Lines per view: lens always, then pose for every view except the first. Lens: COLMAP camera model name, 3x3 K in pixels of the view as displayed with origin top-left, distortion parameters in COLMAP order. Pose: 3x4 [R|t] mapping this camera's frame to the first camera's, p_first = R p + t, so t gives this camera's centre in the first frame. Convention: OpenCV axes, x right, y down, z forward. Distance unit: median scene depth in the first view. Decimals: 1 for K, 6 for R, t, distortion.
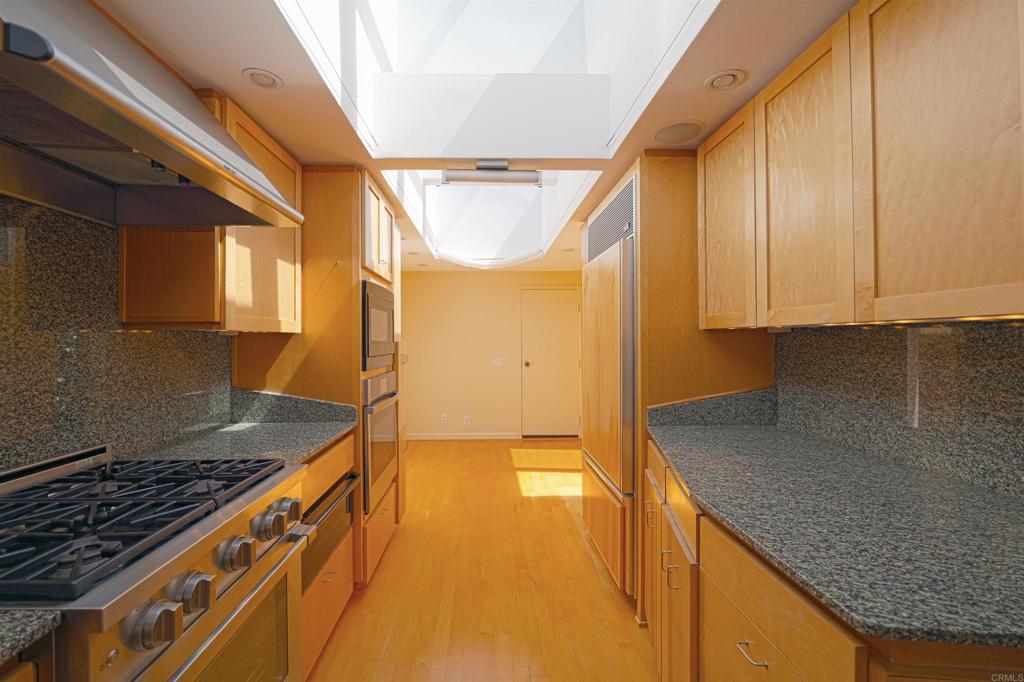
lens RADIAL K [[429.4, 0, 504.4], [0, 429.4, 335.9], [0, 0, 1]] dist [-0.002519, -0.000565]
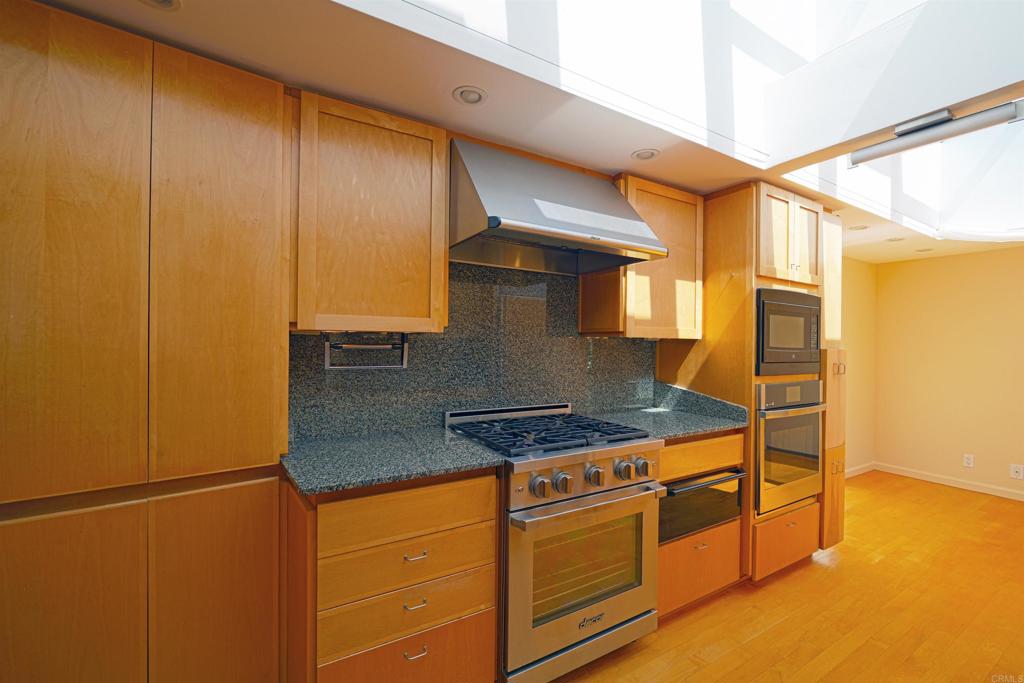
lens RADIAL K [[429.4, 0, 504.4], [0, 429.4, 336.4], [0, 0, 1]] dist [-0.002519, -0.000565]
pose [[0.472959, -0.003992, -0.881076, 0.308950], [-0.007790, 0.999932, -0.008713, 0.000573], [0.881050, 0.010985, 0.472895, -0.032538]]
